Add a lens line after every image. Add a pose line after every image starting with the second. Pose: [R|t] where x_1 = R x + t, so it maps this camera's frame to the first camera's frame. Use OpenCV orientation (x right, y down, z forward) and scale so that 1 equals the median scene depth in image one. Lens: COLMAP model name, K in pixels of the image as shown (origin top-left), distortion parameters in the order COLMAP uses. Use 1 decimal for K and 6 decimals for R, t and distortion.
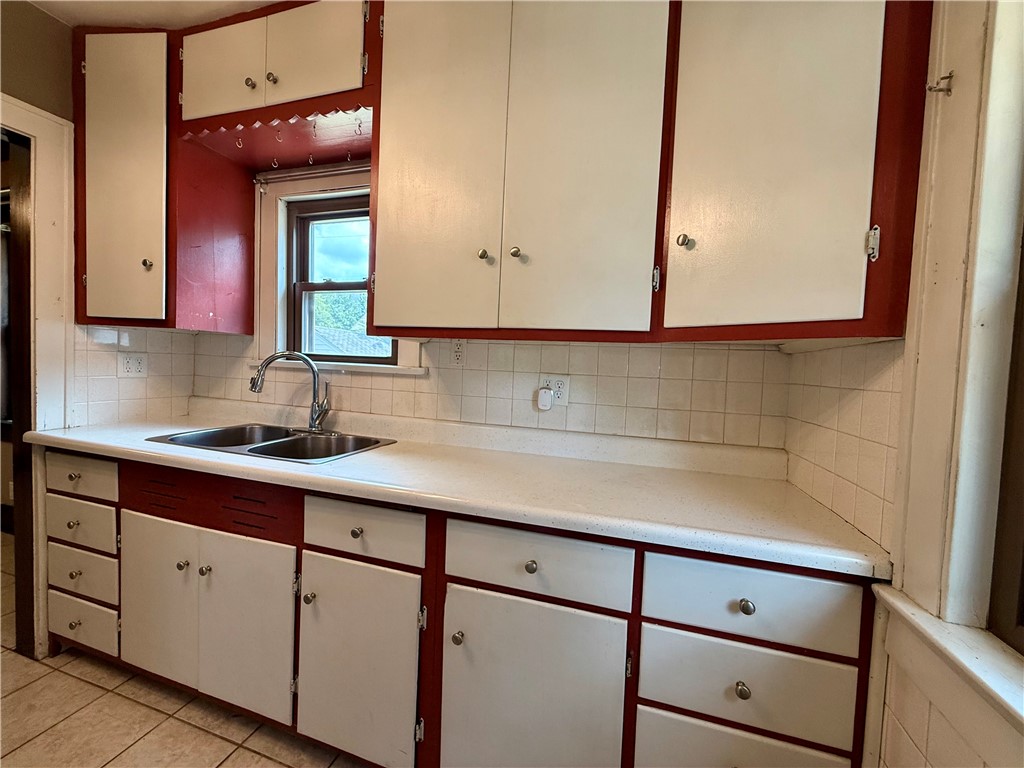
lens RADIAL K [[405.6, 0, 510.0], [0, 405.6, 383.2], [0, 0, 1]] dist [-0.000768, 0.000246]
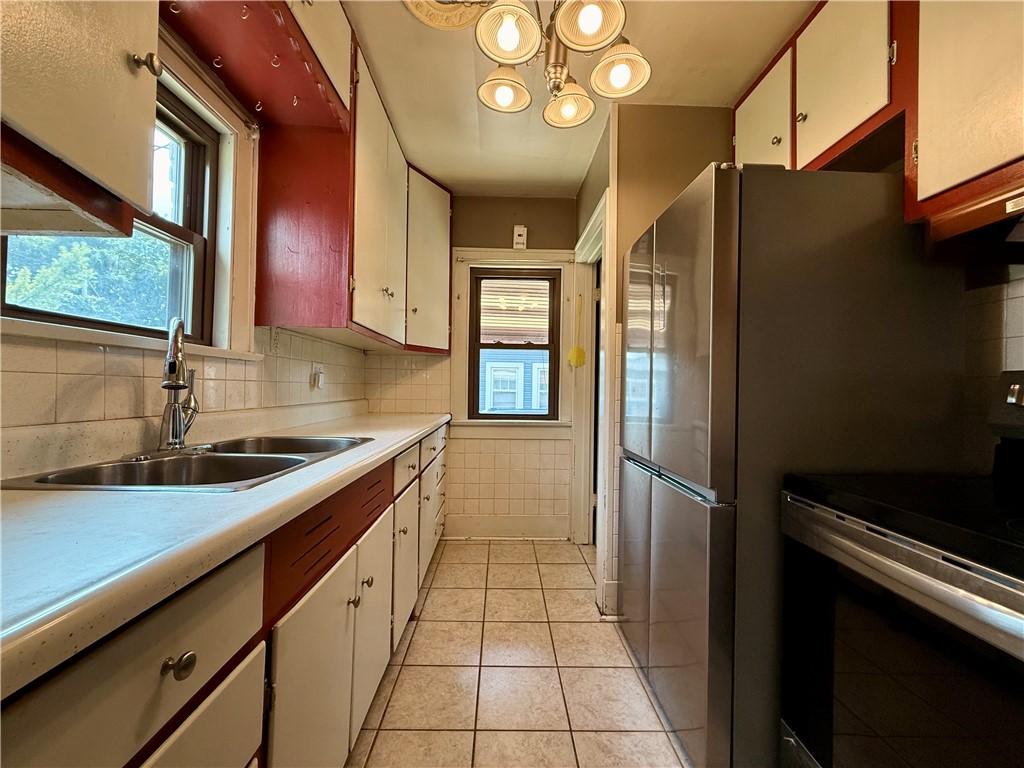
lens RADIAL K [[405.6, 0, 510.0], [0, 405.6, 383.2], [0, 0, 1]] dist [-0.000768, 0.000246]
pose [[-0.311170, -0.034235, 0.949737, -1.468157], [0.013846, 0.999082, 0.040551, 0.000167], [-0.950253, 0.025768, -0.310410, 0.856516]]
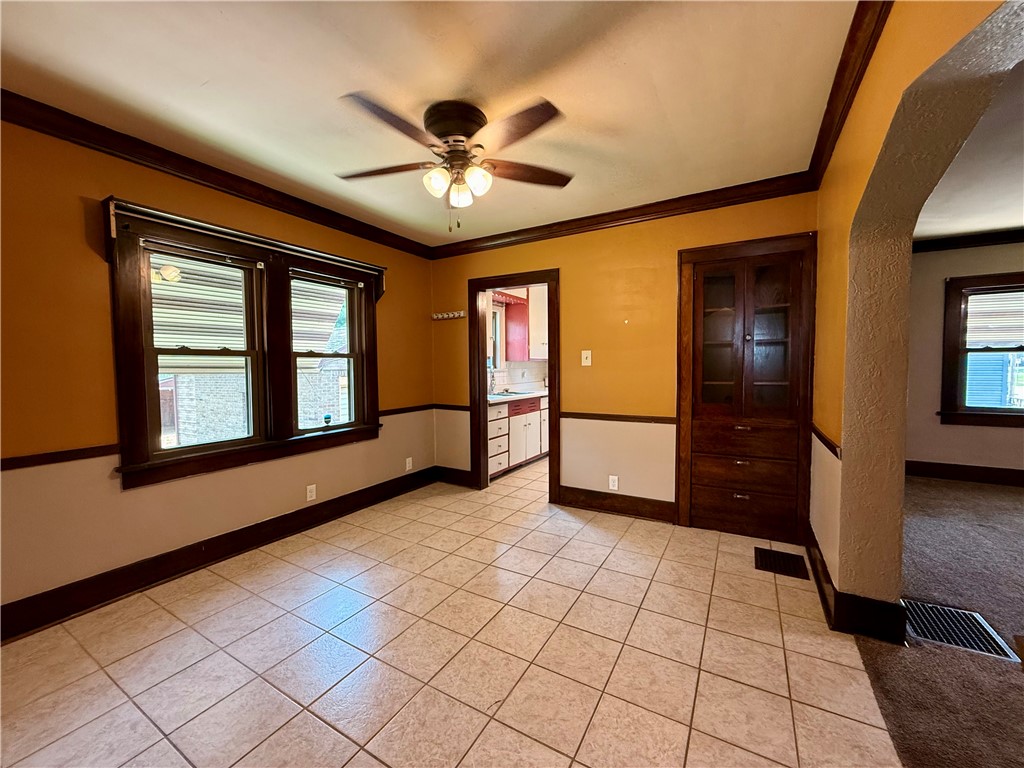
lens RADIAL K [[405.6, 0, 510.0], [0, 405.6, 383.2], [0, 0, 1]] dist [-0.000768, 0.000246]
pose [[0.227798, -0.084424, 0.970042, -3.910194], [0.060695, 0.995528, 0.072389, -0.180639], [-0.971815, 0.042387, 0.231903, 0.250697]]
